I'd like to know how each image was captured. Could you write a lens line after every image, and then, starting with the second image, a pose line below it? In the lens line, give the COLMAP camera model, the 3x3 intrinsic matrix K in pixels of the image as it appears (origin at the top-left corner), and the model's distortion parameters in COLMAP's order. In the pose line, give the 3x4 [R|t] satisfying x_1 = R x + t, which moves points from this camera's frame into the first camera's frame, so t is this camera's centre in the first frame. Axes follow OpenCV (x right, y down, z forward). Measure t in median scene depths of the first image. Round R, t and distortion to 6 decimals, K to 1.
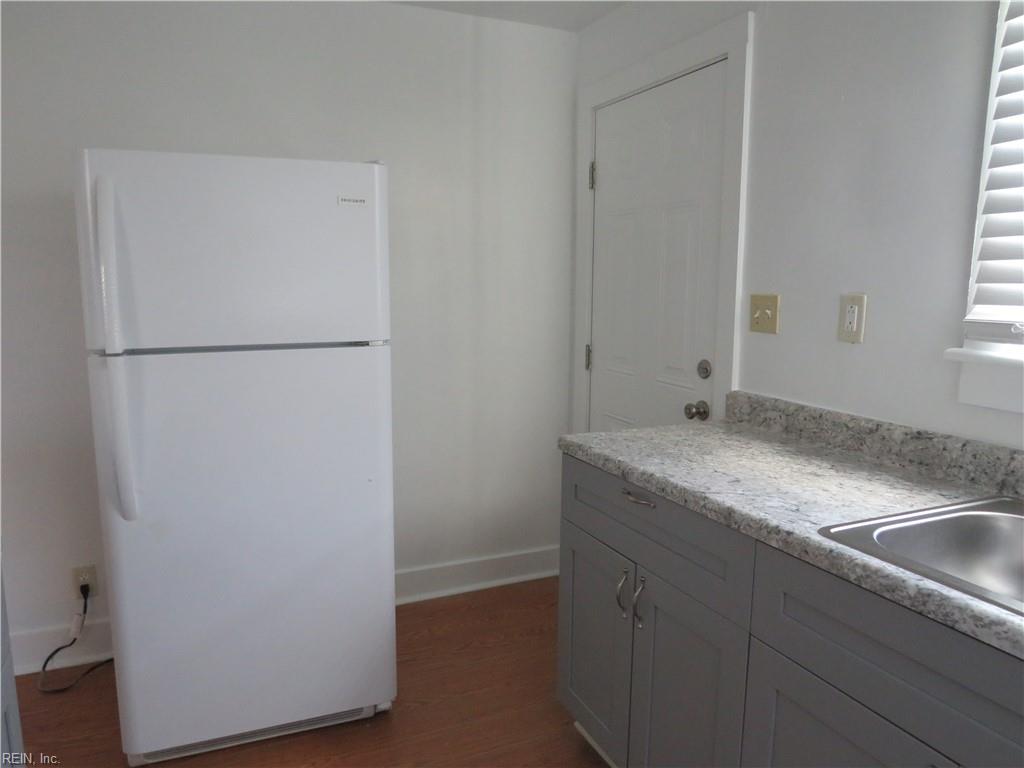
lens RADIAL K [[738.5, 0, 515.0], [0, 738.5, 386.2], [0, 0, 1]] dist [-0.023680, 0.025970]
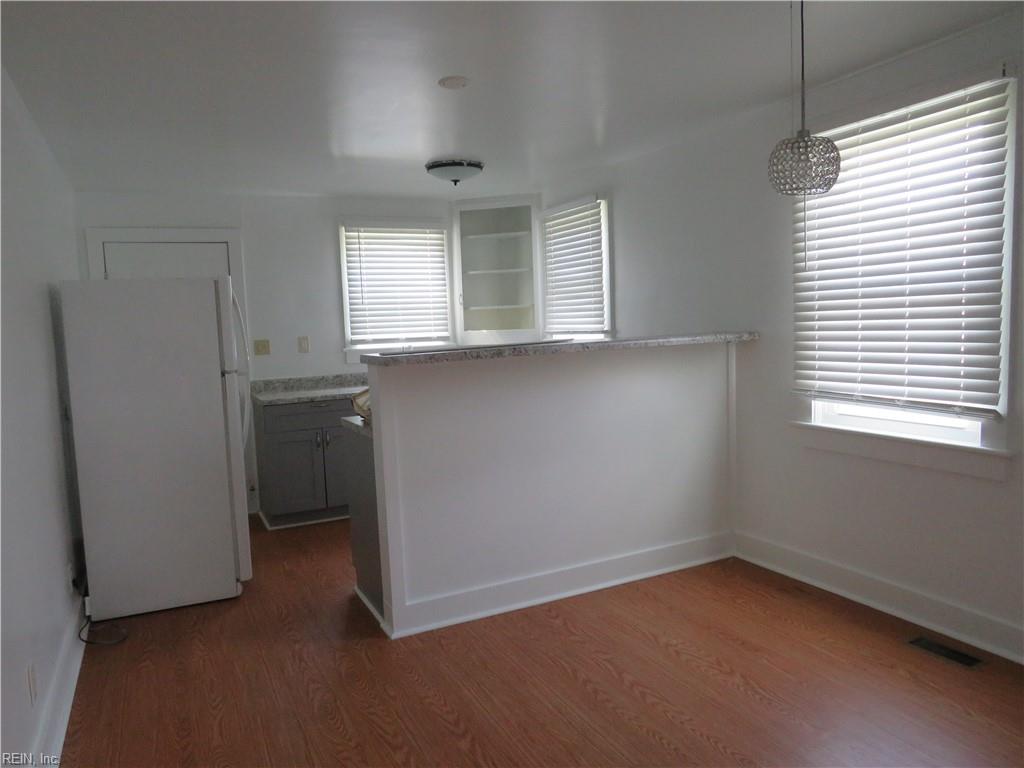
lens RADIAL K [[738.5, 0, 494.8], [0, 738.5, 381.0], [0, 0, 1]] dist [-0.023680, 0.025970]
pose [[-0.004693, -0.090379, 0.995896, -2.696008], [0.194114, 0.976881, 0.089568, -0.070401], [-0.980968, 0.193738, 0.012959, 0.255659]]
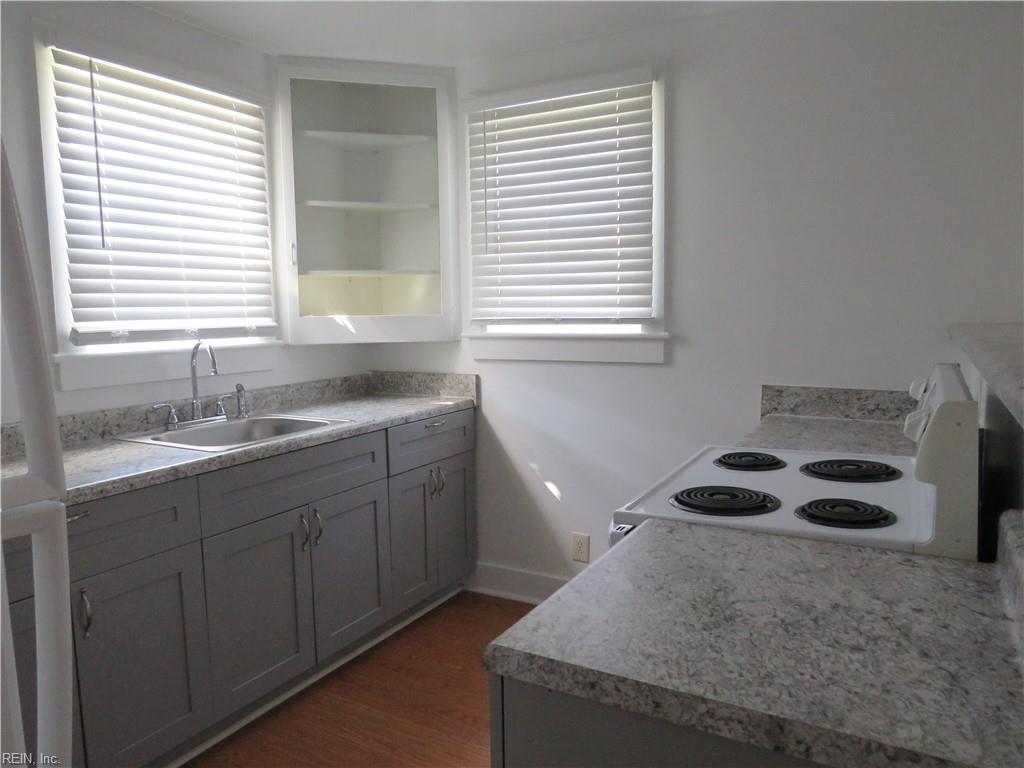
lens RADIAL K [[738.5, 0, 511.6], [0, 738.5, 382.5], [0, 0, 1]] dist [-0.023680, 0.025970]
pose [[-0.572891, -0.091246, 0.814537, -0.985916], [0.135801, 0.969482, 0.204117, -0.154973], [-0.808303, 0.227552, -0.543016, 0.983656]]
